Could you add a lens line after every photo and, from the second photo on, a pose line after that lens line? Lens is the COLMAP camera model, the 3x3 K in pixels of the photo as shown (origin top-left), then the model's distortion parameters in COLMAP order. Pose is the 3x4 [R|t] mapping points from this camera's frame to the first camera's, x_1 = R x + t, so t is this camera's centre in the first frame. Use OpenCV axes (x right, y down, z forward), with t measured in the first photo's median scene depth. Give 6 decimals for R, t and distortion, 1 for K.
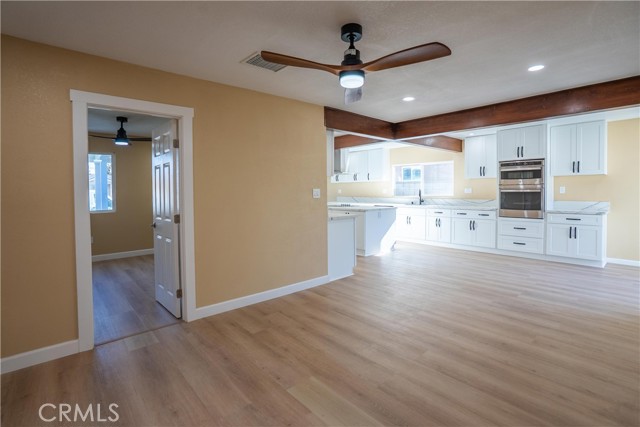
lens RADIAL K [[306.5, 0, 316.7], [0, 306.5, 197.7], [0, 0, 1]] dist [-0.056841, 0.021917]
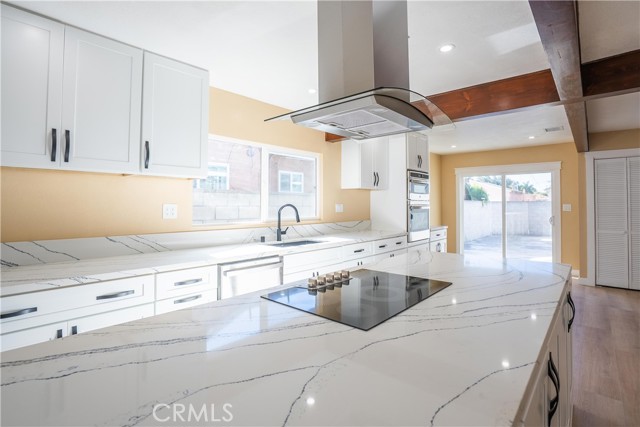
lens RADIAL K [[315.4, 0, 322.7], [0, 315.4, 199.3], [0, 0, 1]] dist [-0.055066, 0.023128]
pose [[-0.126970, 0.025908, 0.991568, -0.149605], [0.025418, 0.999416, -0.022858, -0.033484], [-0.991581, 0.022301, -0.127554, 1.362667]]
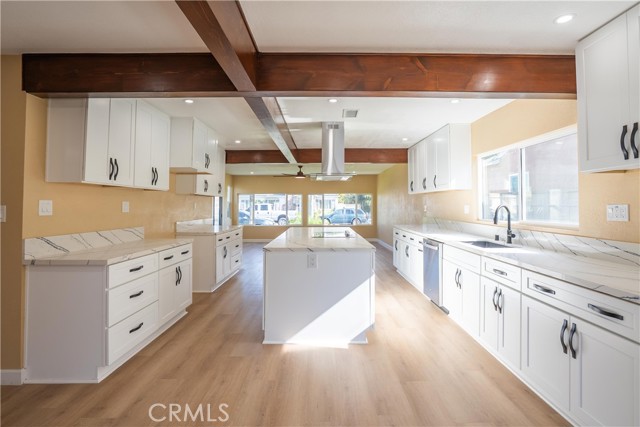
lens RADIAL K [[323.4, 0, 323.2], [0, 323.4, 197.0], [0, 0, 1]] dist [-0.064496, 0.027828]
pose [[0.758172, -0.007875, -0.652007, 0.588587], [-0.021951, 0.999052, -0.037592, -0.025643], [0.651685, 0.042813, 0.757280, 0.695526]]
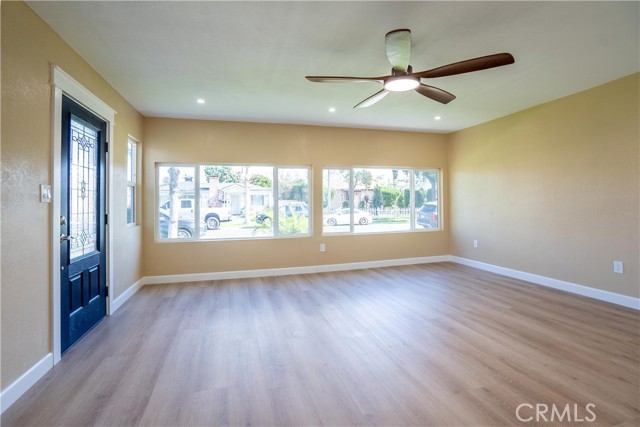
lens RADIAL K [[306.5, 0, 316.7], [0, 306.5, 197.7], [0, 0, 1]] dist [-0.056841, 0.021917]
pose [[0.900748, -0.005315, -0.434309, -0.454900], [-0.010446, 0.999371, -0.033894, -0.000816], [0.434215, 0.035067, 0.900126, 1.377659]]
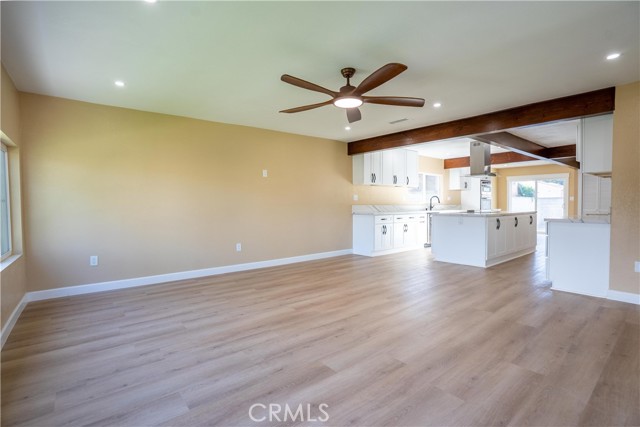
lens RADIAL K [[310.4, 0, 329.4], [0, 310.4, 205.8], [0, 0, 1]] dist [-0.049078, 0.023053]
pose [[0.012710, 0.002942, 0.999915, -1.065985], [0.029090, 0.999571, -0.003311, -0.002177], [-0.999496, 0.029129, 0.012619, 1.851929]]
